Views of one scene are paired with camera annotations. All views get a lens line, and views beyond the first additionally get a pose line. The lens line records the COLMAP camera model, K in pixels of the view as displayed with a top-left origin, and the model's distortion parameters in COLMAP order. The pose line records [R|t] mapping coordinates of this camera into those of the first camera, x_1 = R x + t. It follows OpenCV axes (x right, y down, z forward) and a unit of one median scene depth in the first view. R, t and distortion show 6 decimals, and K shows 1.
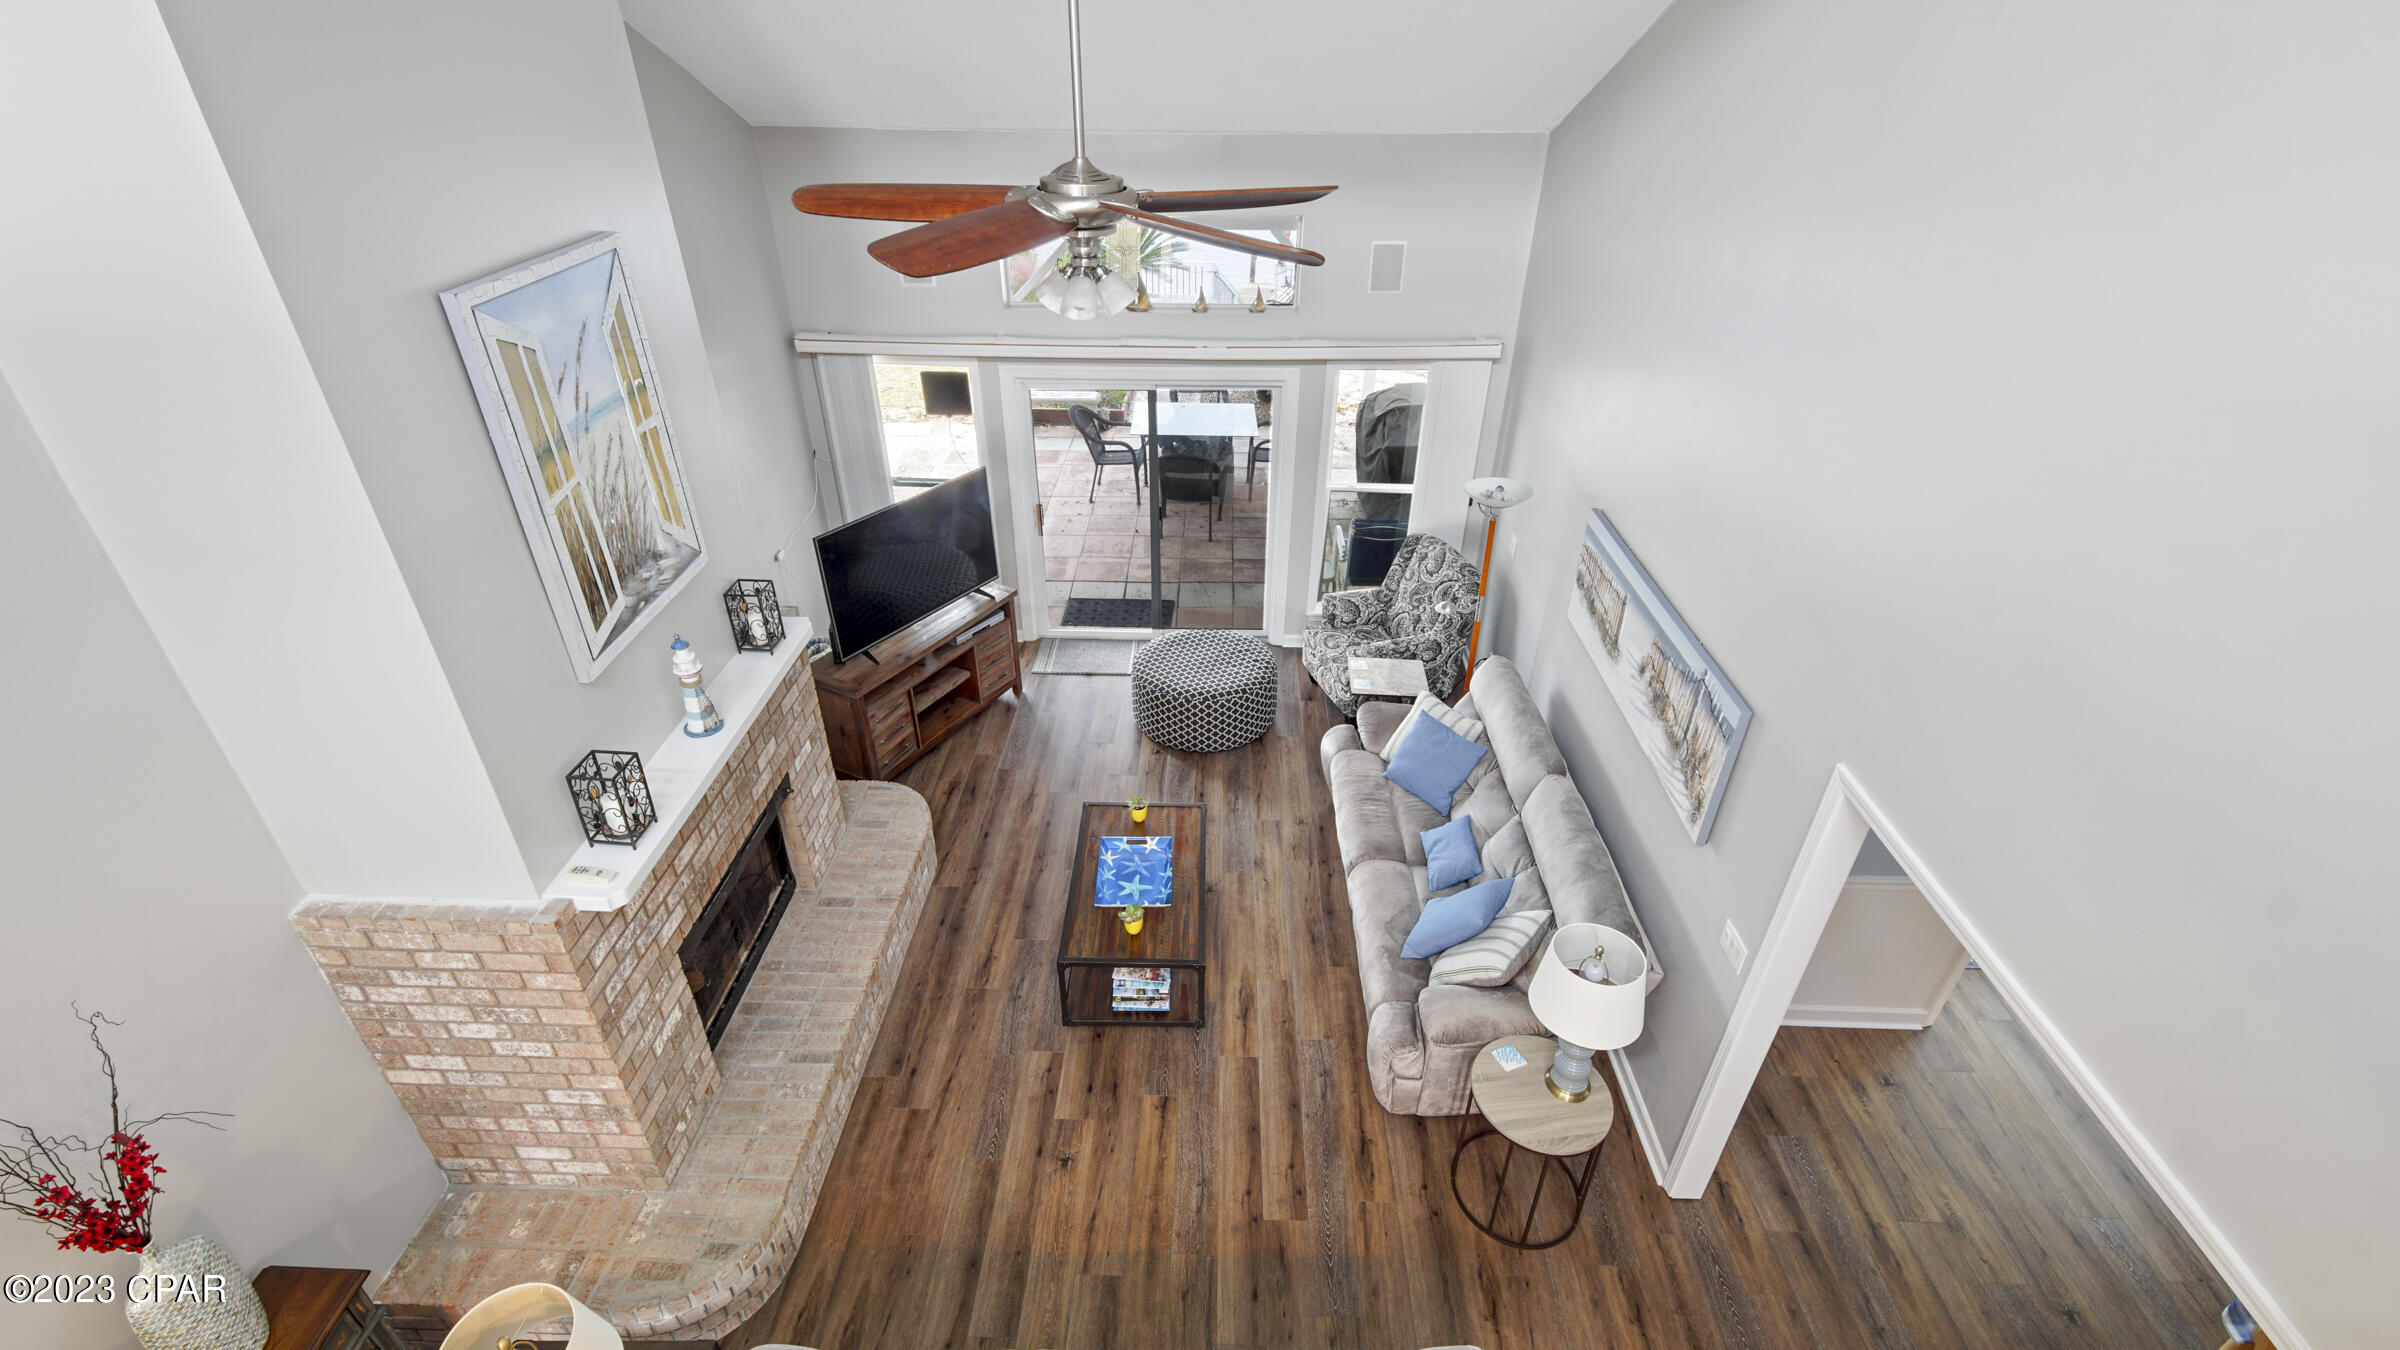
lens RADIAL K [[1062.3, 0, 1177.1], [0, 1062.3, 701.8], [0, 0, 1]] dist [0.057105, -0.028080]
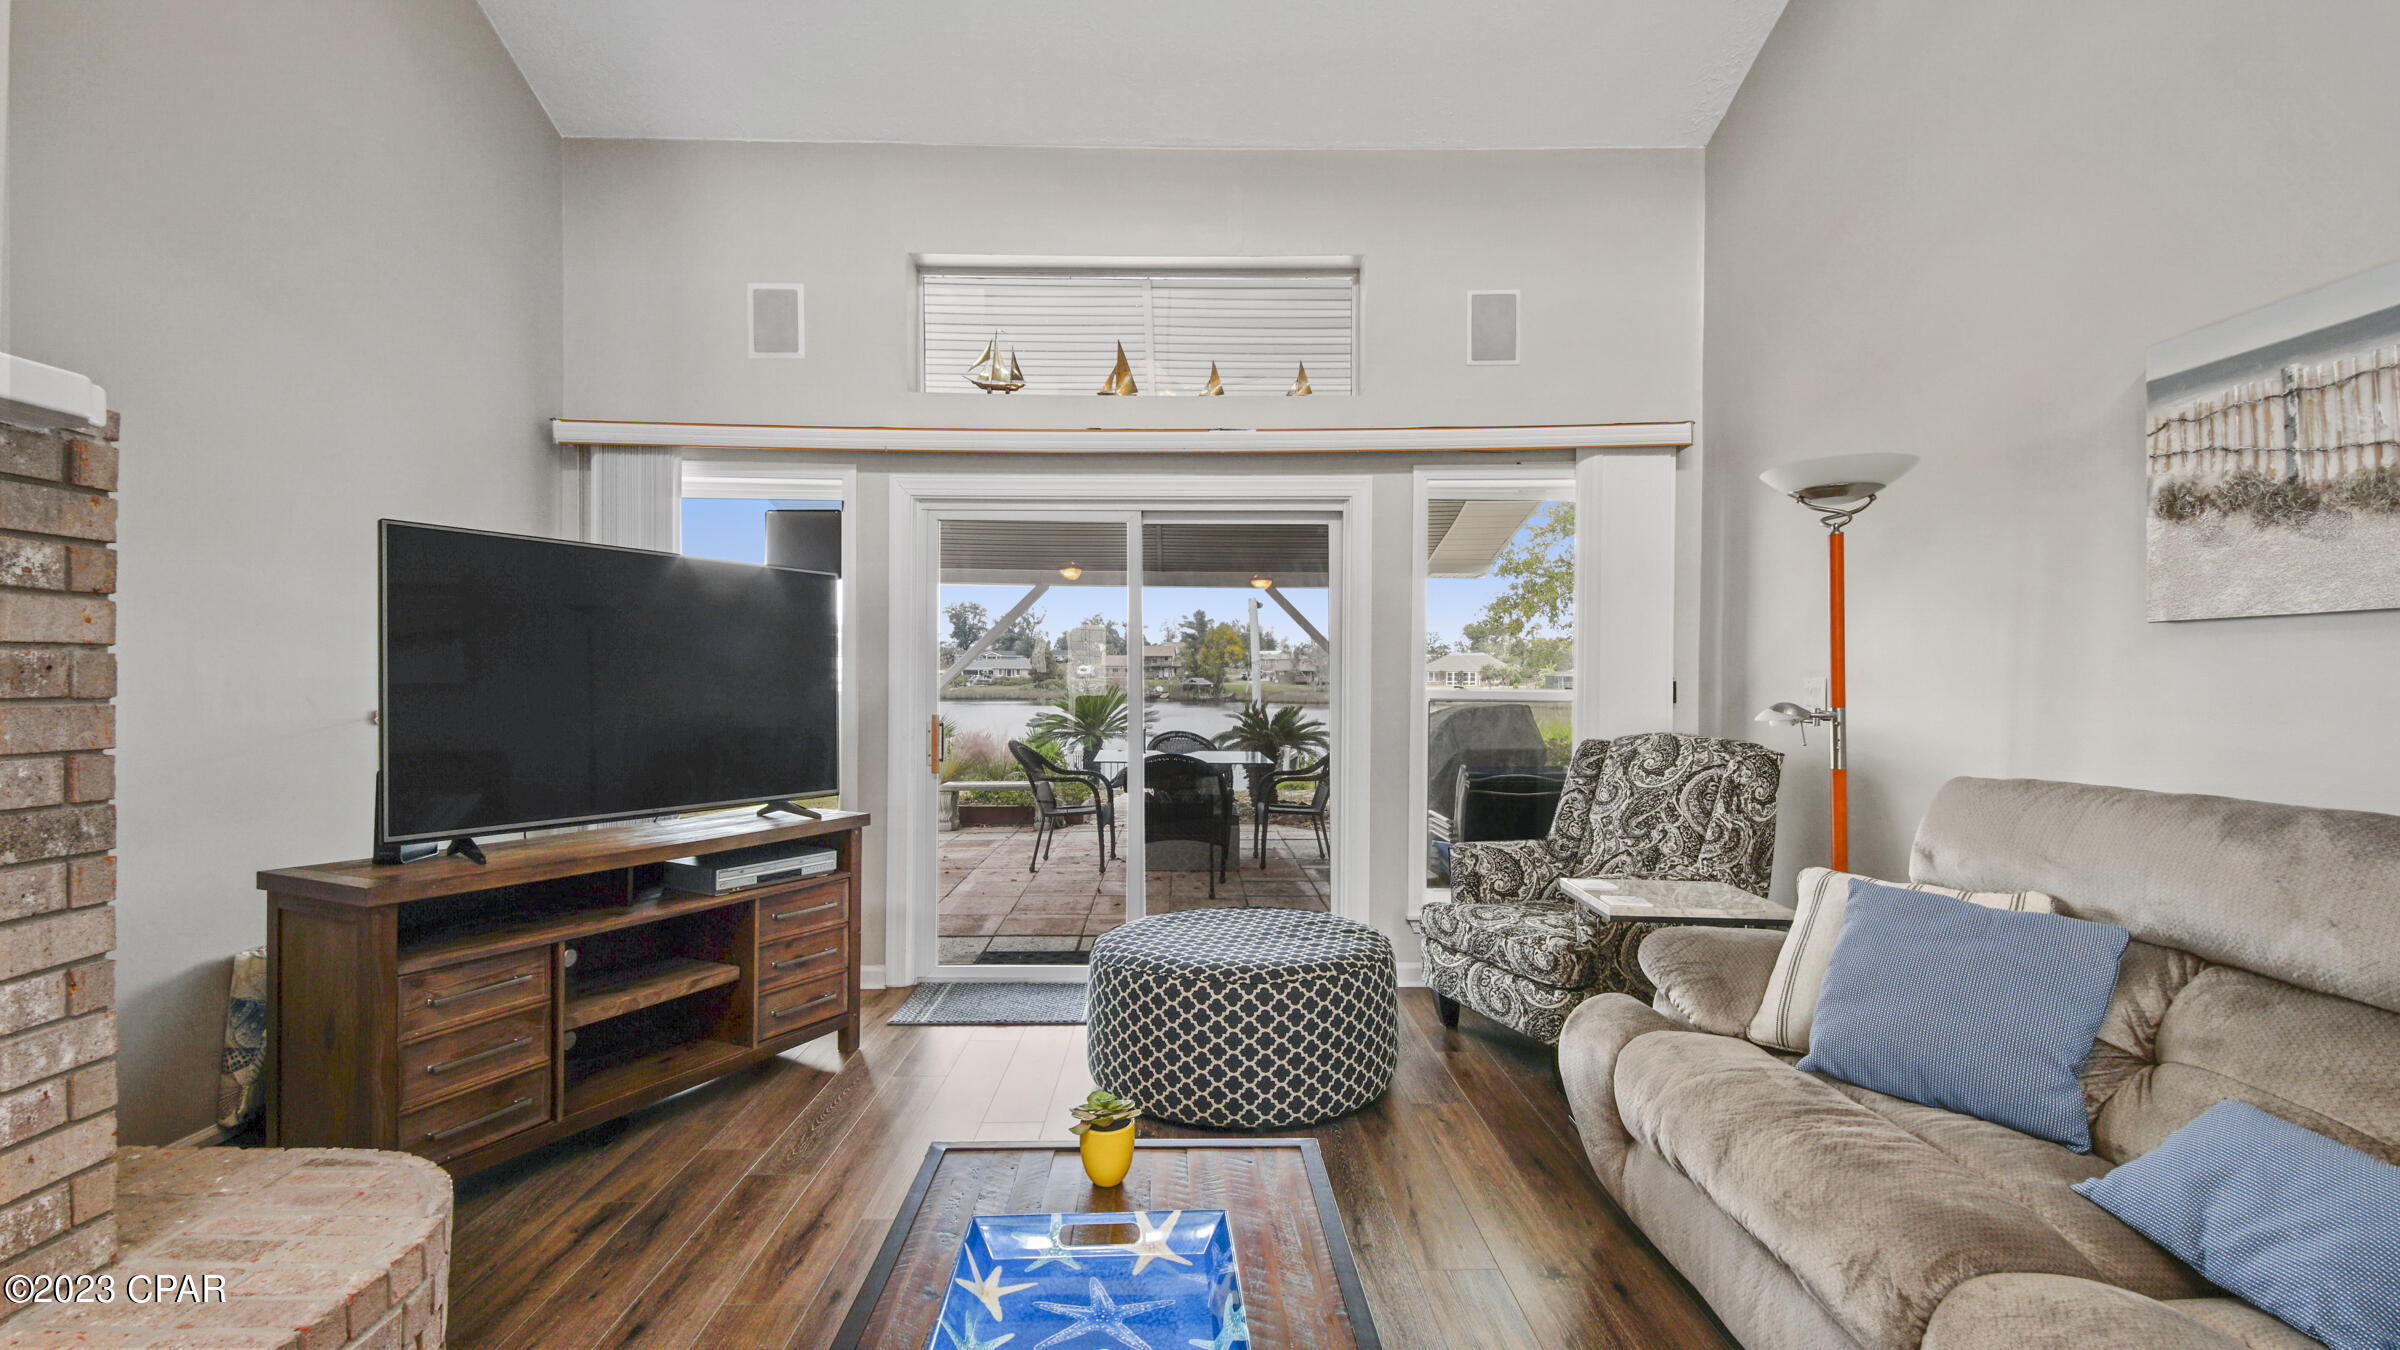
lens RADIAL K [[1071.9, 0, 1173.2], [0, 1071.9, 675.6], [0, 0, 1]] dist [0.043630, -0.029152]
pose [[0.999417, 0.002117, 0.034067, -0.039491], [0.016755, 0.839124, -0.543683, 0.228449], [-0.029738, 0.543937, 0.838599, 0.974522]]
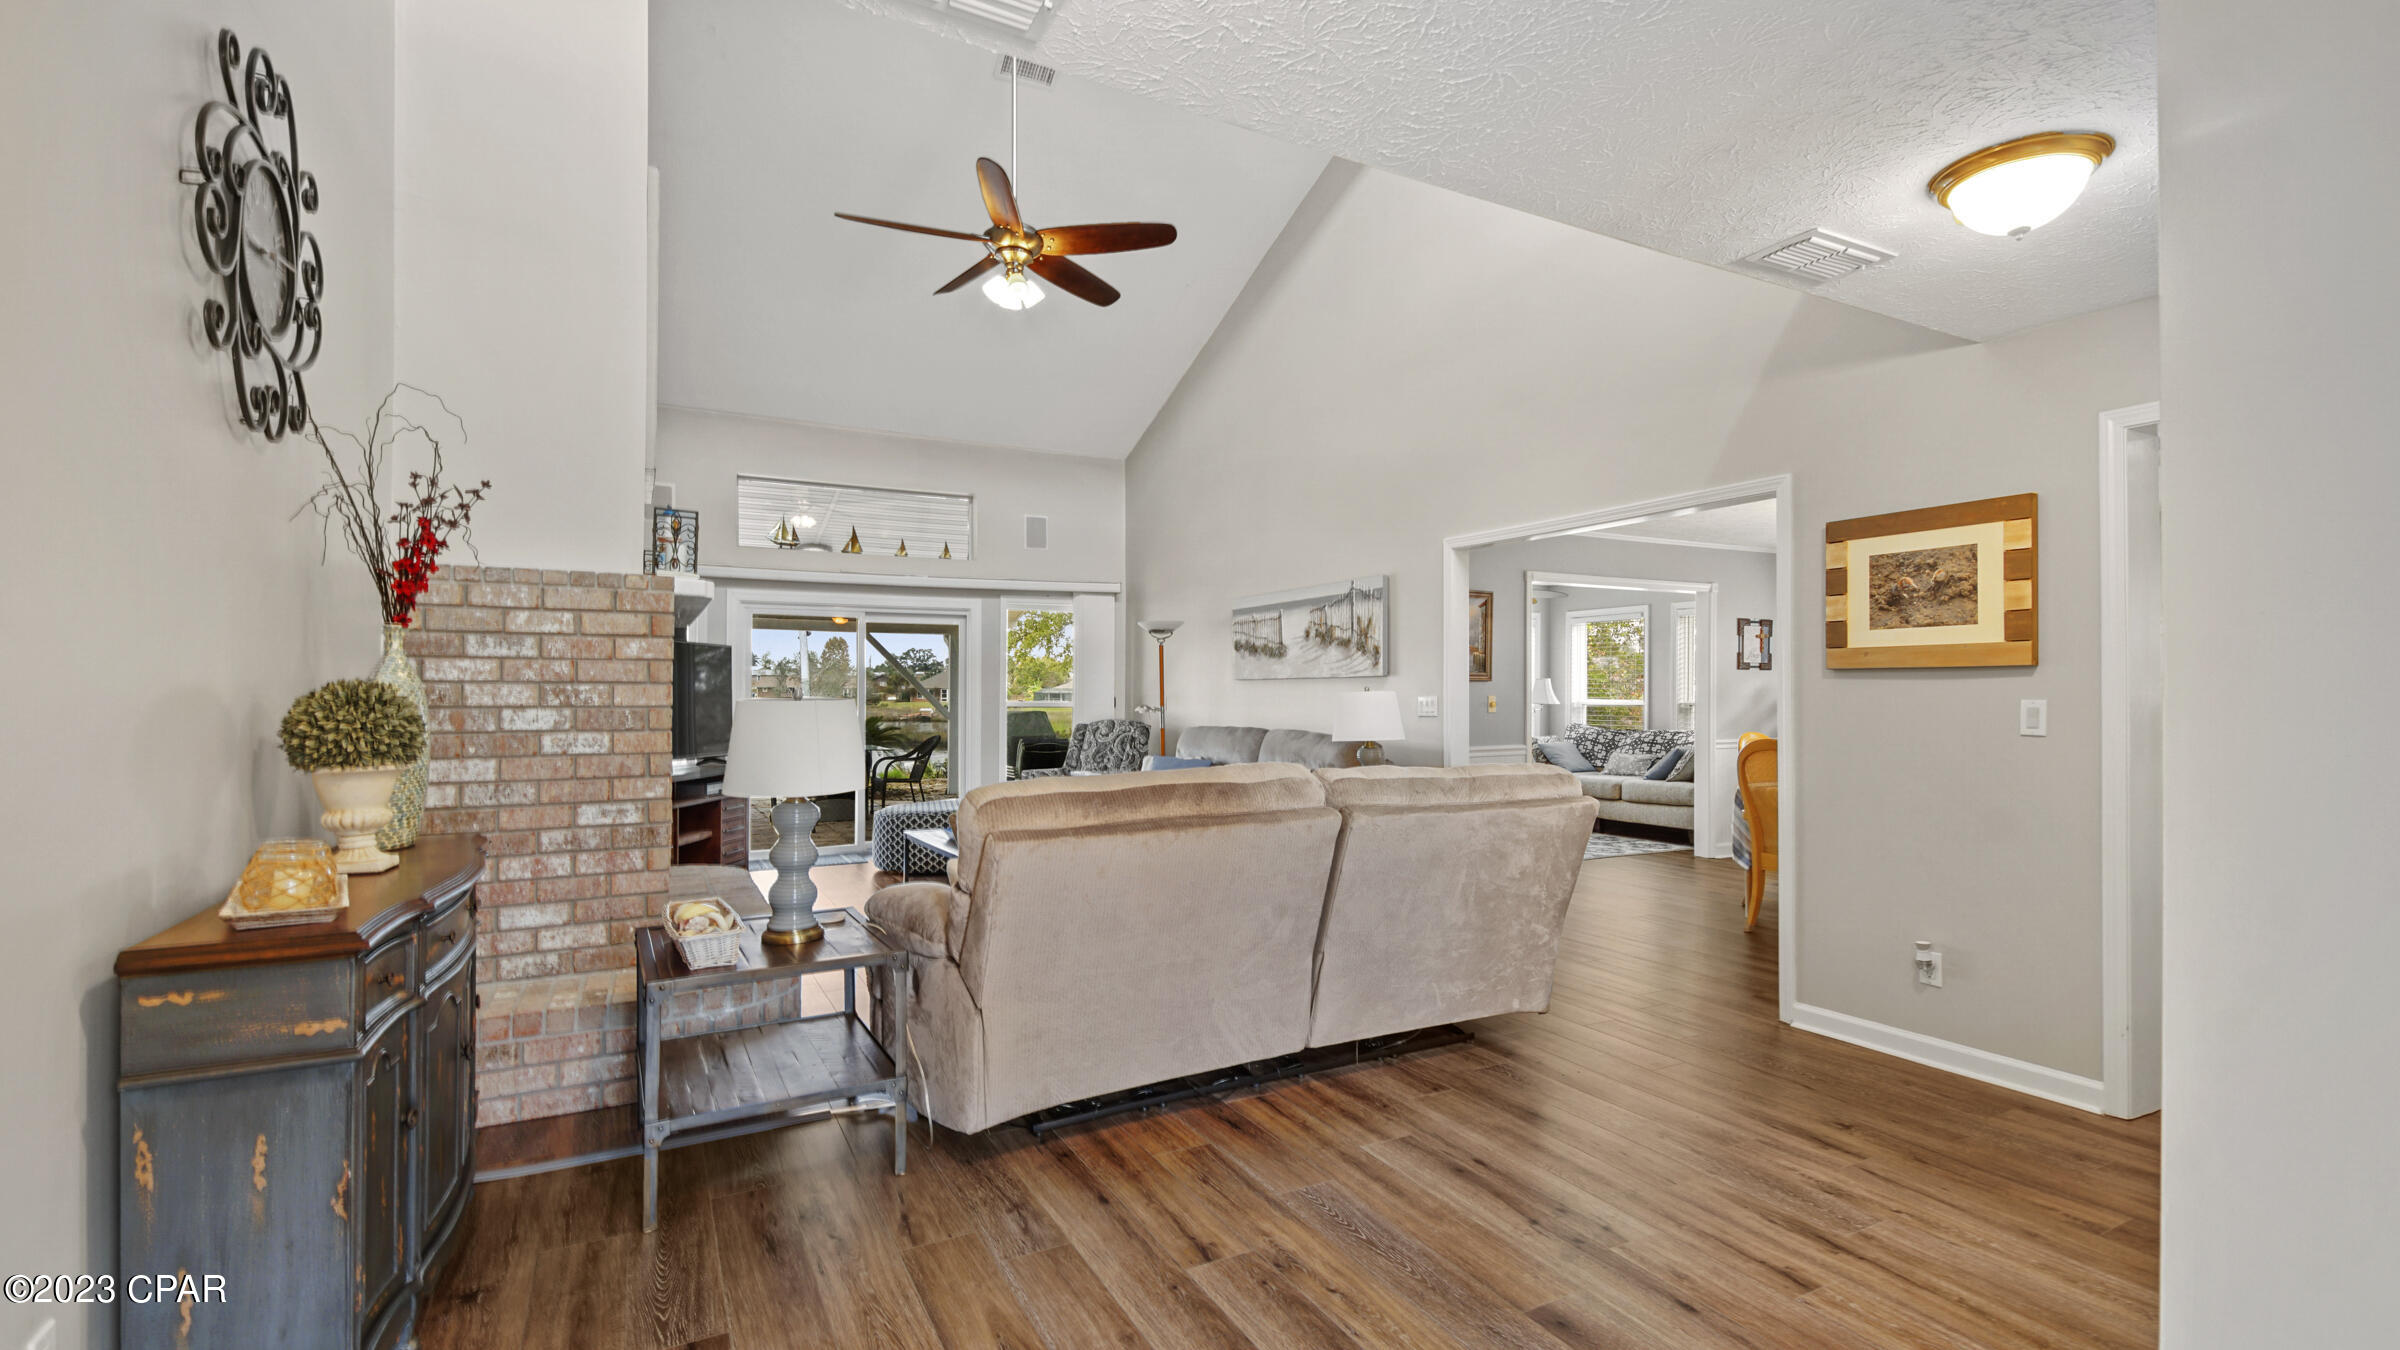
lens RADIAL K [[1079.2, 0, 1207.4], [0, 1079.2, 683.1], [0, 0, 1]] dist [0.040007, -0.000033]
pose [[0.862826, 0.004031, 0.505486, -0.572320], [0.275484, 0.834679, -0.476885, 0.871155], [-0.423840, 0.550722, 0.719072, -0.027517]]
